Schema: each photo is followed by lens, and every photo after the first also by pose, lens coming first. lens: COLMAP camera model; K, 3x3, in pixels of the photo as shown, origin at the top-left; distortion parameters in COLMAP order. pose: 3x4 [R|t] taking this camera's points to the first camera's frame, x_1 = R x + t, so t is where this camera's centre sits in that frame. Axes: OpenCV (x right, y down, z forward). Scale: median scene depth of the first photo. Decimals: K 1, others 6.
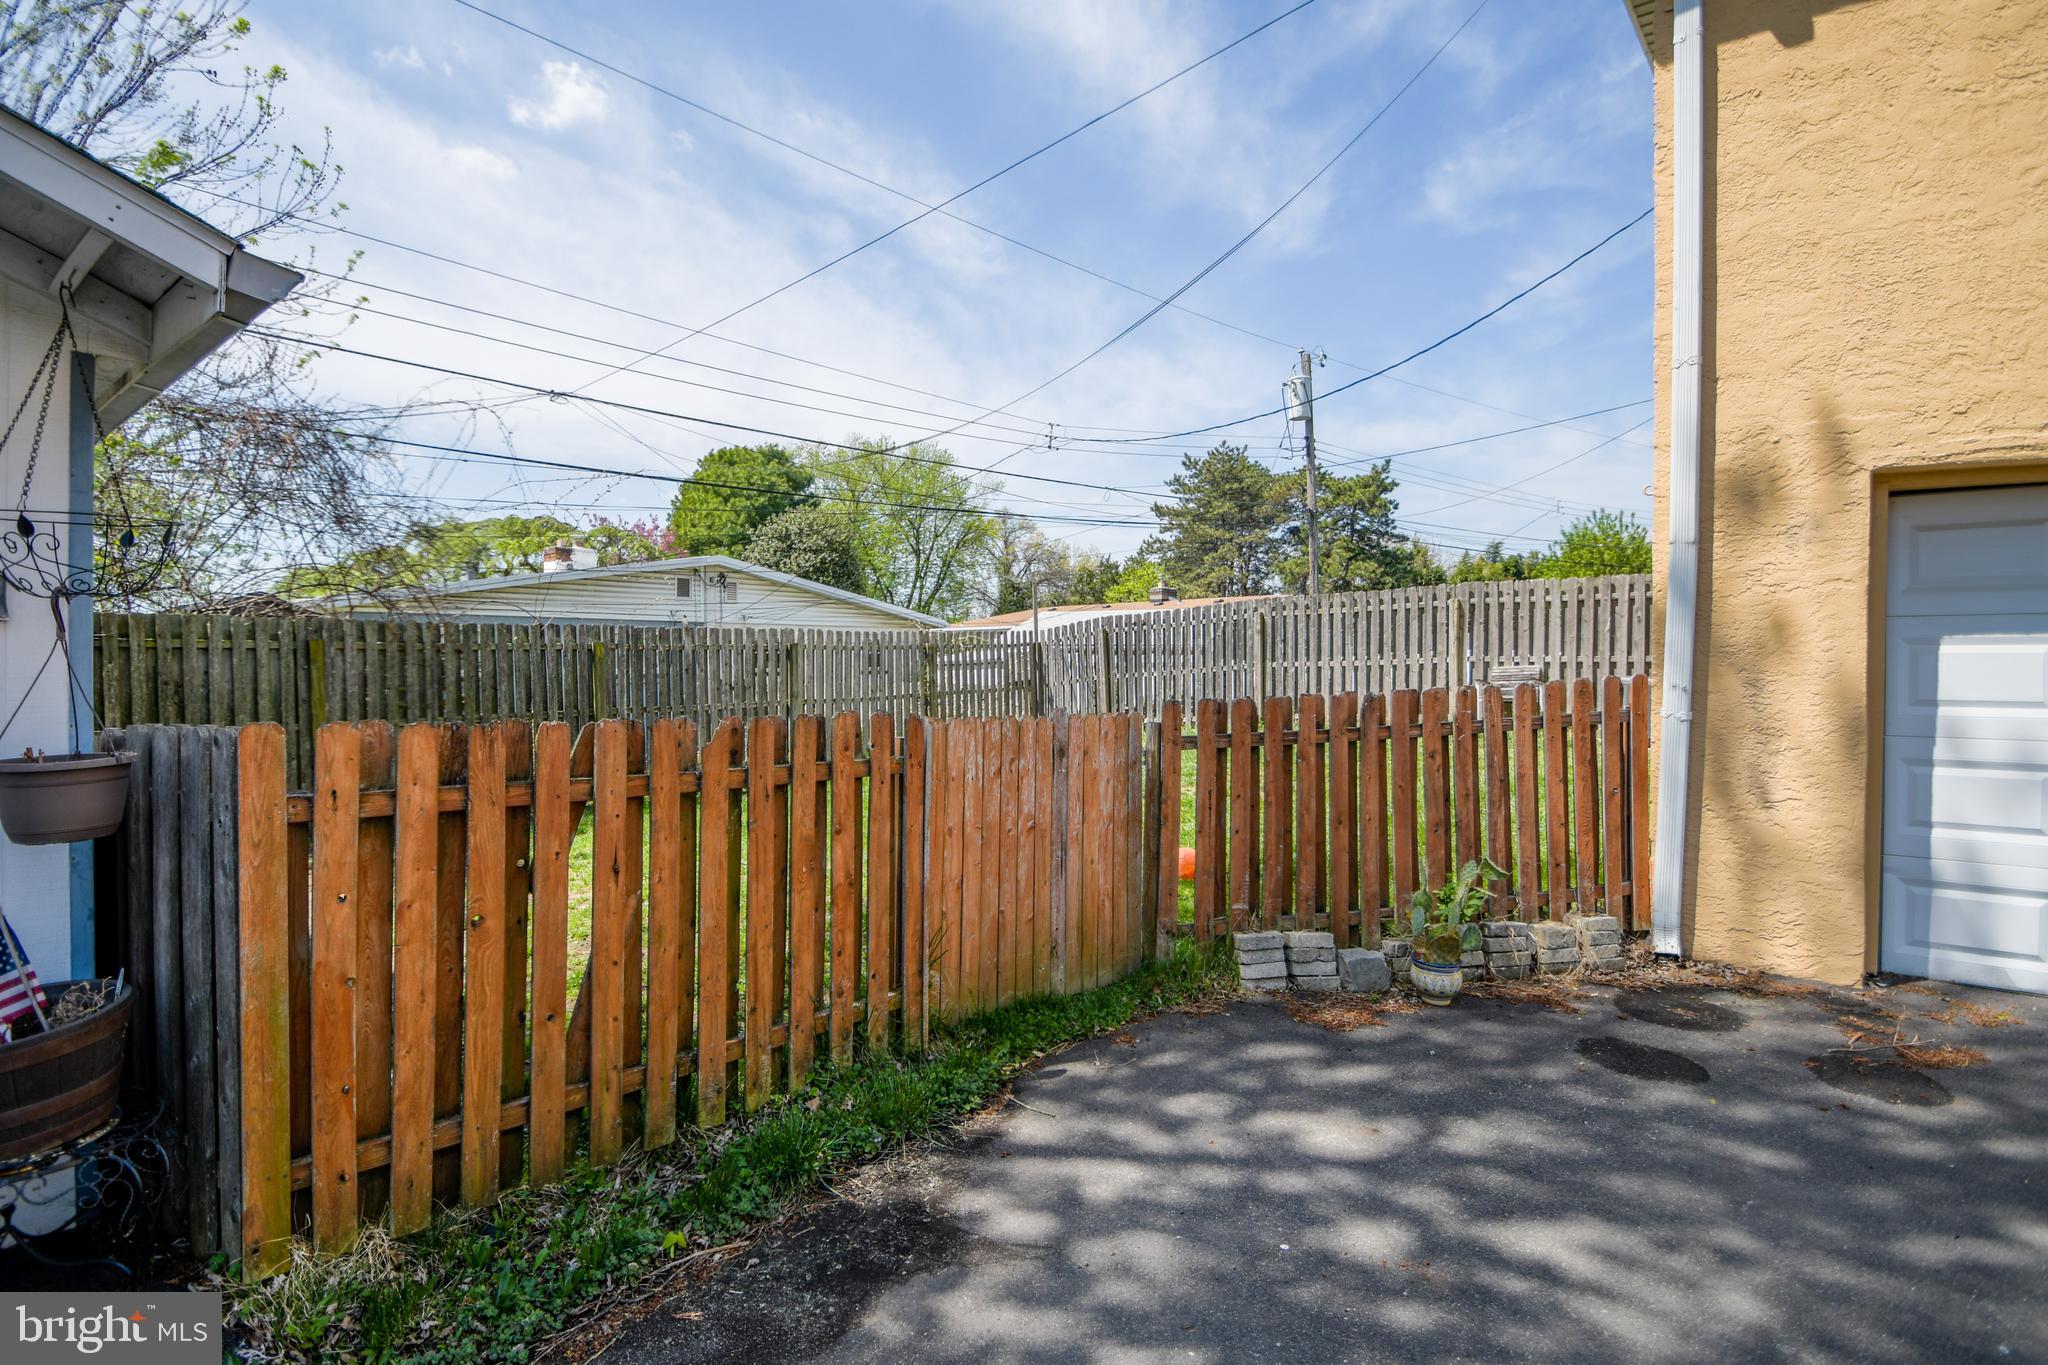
lens RADIAL K [[957.0, 0, 997.3], [0, 957.0, 681.3], [0, 0, 1]] dist [0.002742, -0.016785]
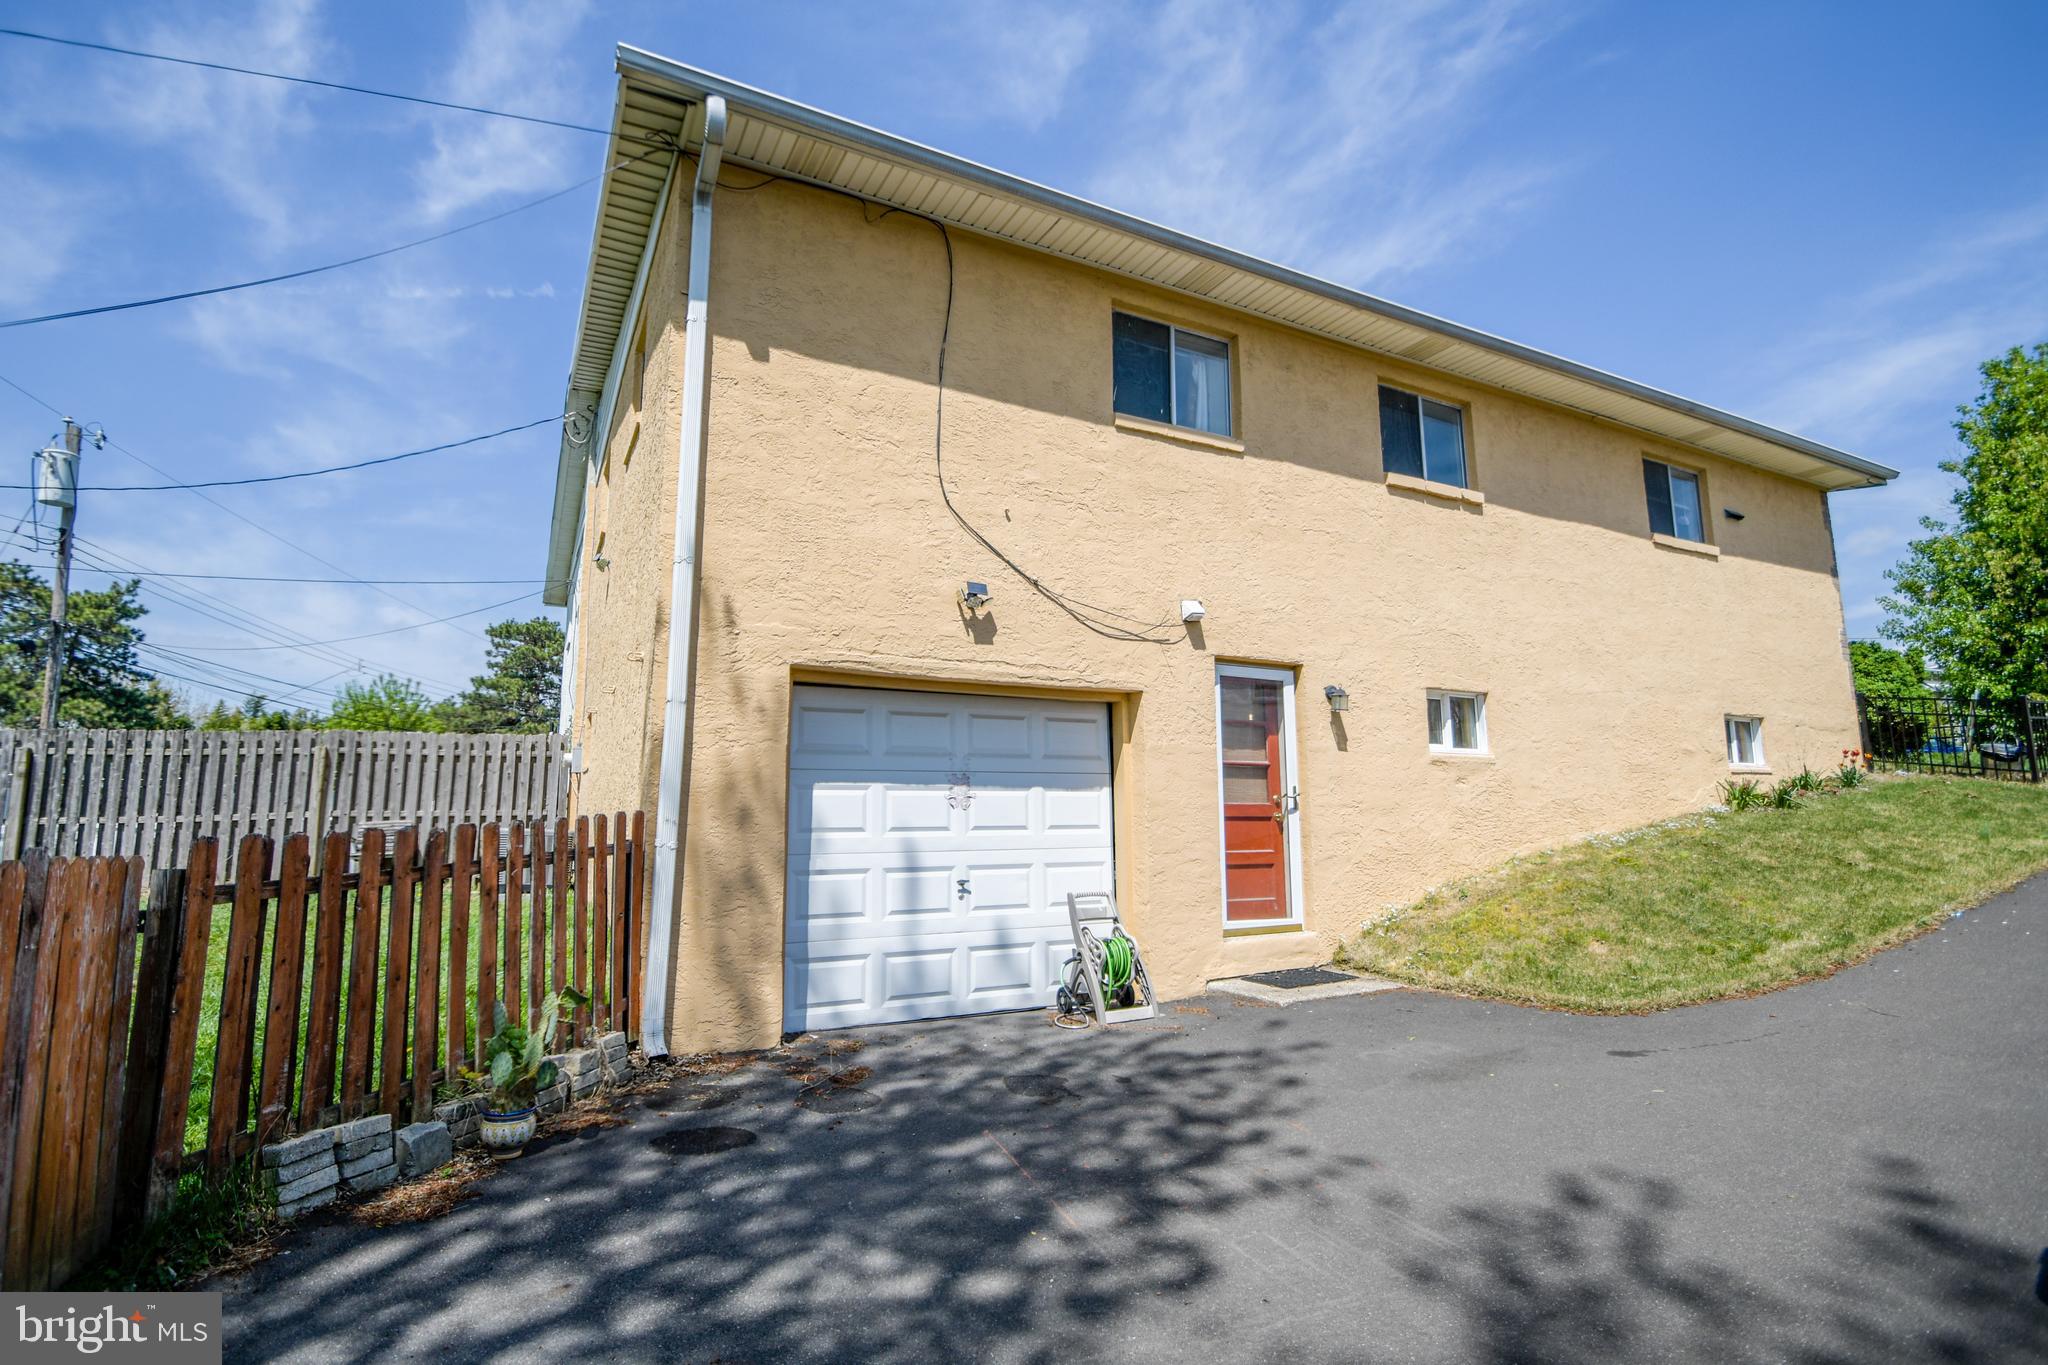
lens RADIAL K [[957.0, 0, 997.3], [0, 957.0, 681.3], [0, 0, 1]] dist [0.002742, -0.016785]
pose [[0.402685, 0.129017, 0.906201, -0.238685], [0.031180, 0.987509, -0.154448, 0.032473], [-0.914808, 0.090449, 0.393632, 0.138418]]
